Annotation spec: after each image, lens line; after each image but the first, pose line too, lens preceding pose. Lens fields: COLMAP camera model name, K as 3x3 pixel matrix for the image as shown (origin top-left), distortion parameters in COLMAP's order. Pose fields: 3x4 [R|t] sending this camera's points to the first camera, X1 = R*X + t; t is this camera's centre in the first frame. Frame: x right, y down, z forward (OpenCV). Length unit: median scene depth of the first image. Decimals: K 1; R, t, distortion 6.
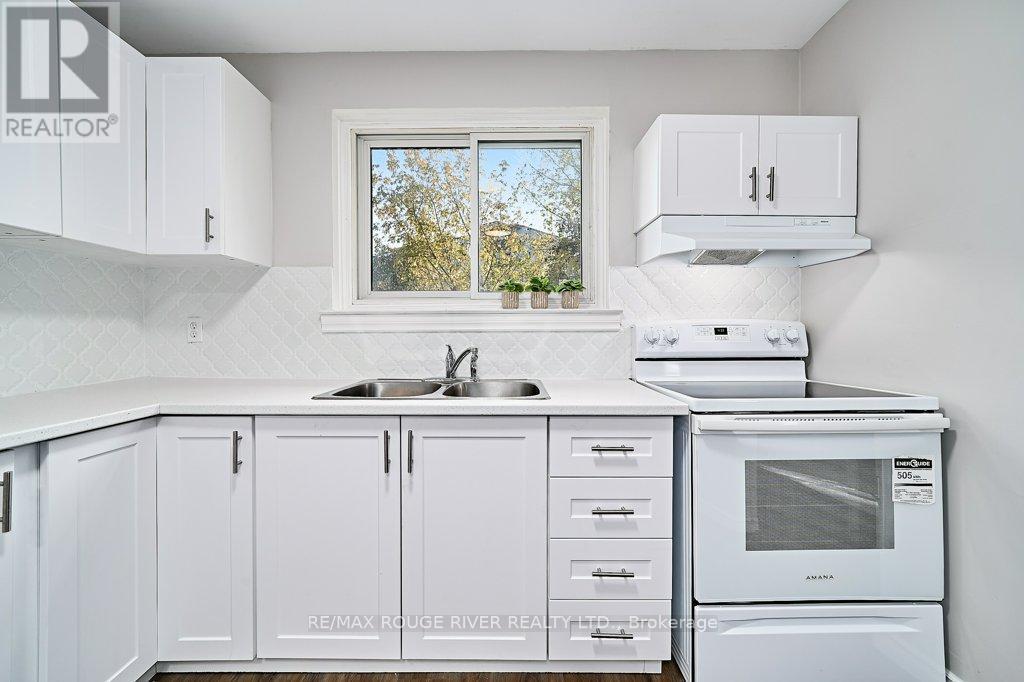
lens RADIAL K [[401.5, 0, 510.6], [0, 401.5, 335.3], [0, 0, 1]] dist [-0.003477, -0.000235]
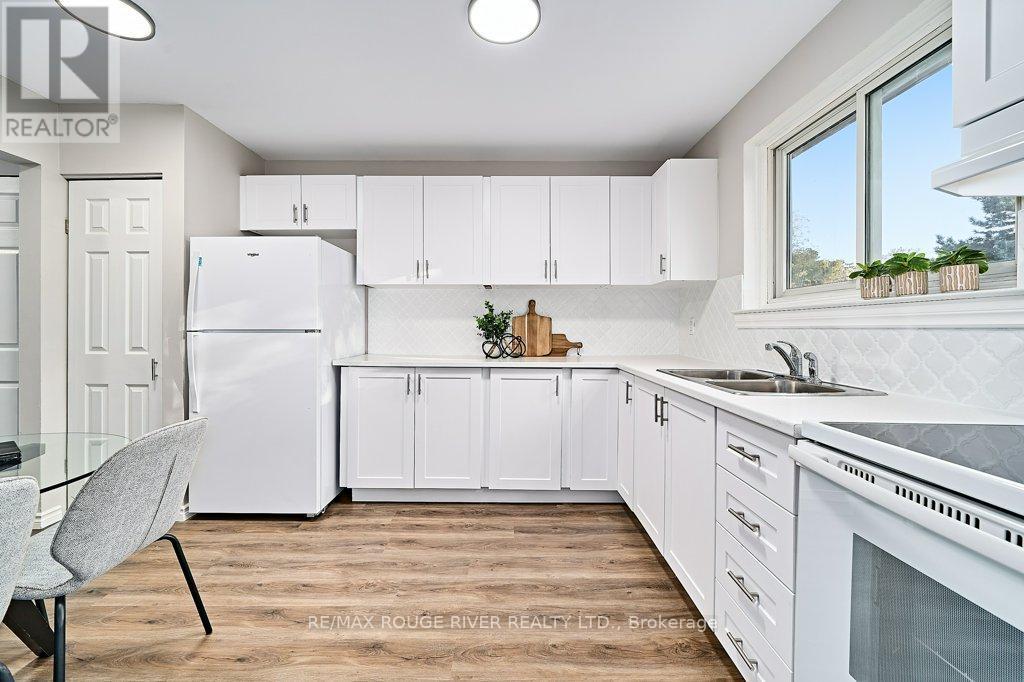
lens RADIAL K [[410.8, 0, 508.9], [0, 410.8, 326.4], [0, 0, 1]] dist [-0.000829, -0.000051]
pose [[0.003021, -0.000104, -0.999995, 0.968508], [-0.010942, 0.999940, -0.000137, -0.006364], [0.999936, 0.010942, 0.003020, 0.353642]]
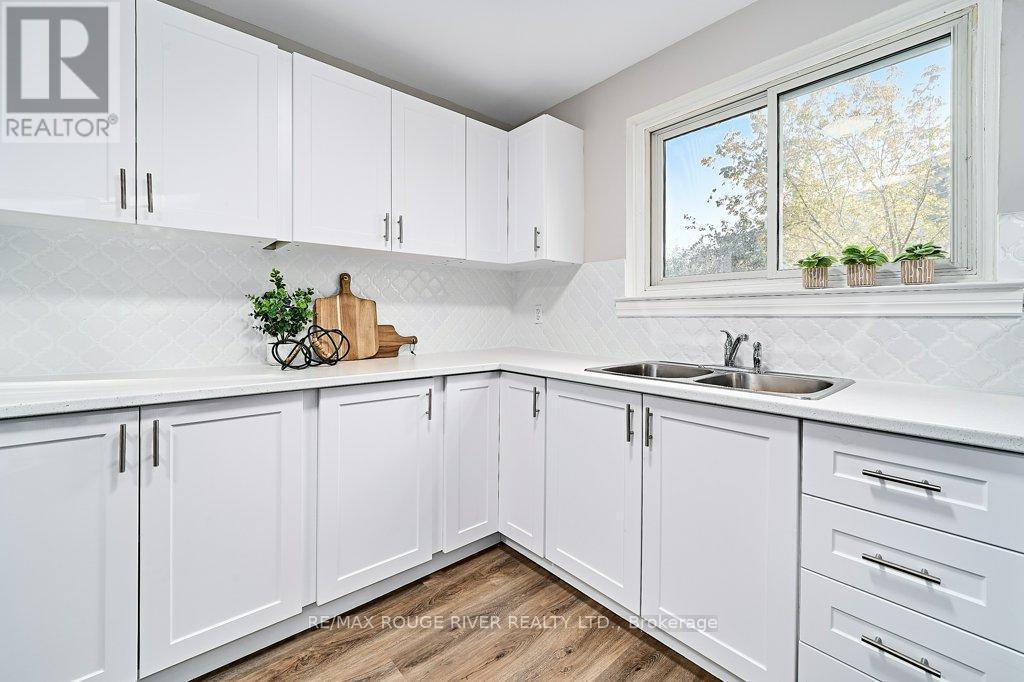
lens RADIAL K [[419.0, 0, 511.2], [0, 419.0, 316.7], [0, 0, 1]] dist [-0.004337, -0.000275]
pose [[0.655739, 0.005219, -0.754970, 0.286372], [-0.010228, 0.999946, -0.001971, -0.001773], [0.754918, 0.009014, 0.655757, -0.016404]]
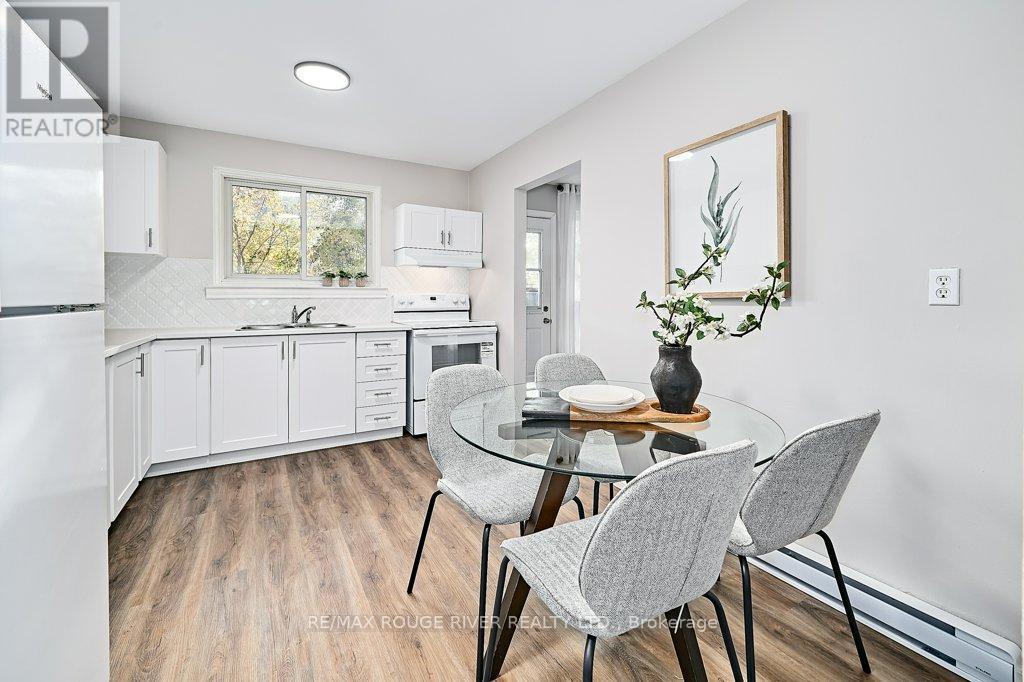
lens RADIAL K [[436.1, 0, 510.2], [0, 436.1, 298.5], [0, 0, 1]] dist [-0.000392, -0.000067]
pose [[0.862515, 0.001722, 0.506028, -0.359797], [0.003579, 0.999948, -0.009504, 0.015477], [-0.506018, 0.010009, 0.862465, -1.442840]]
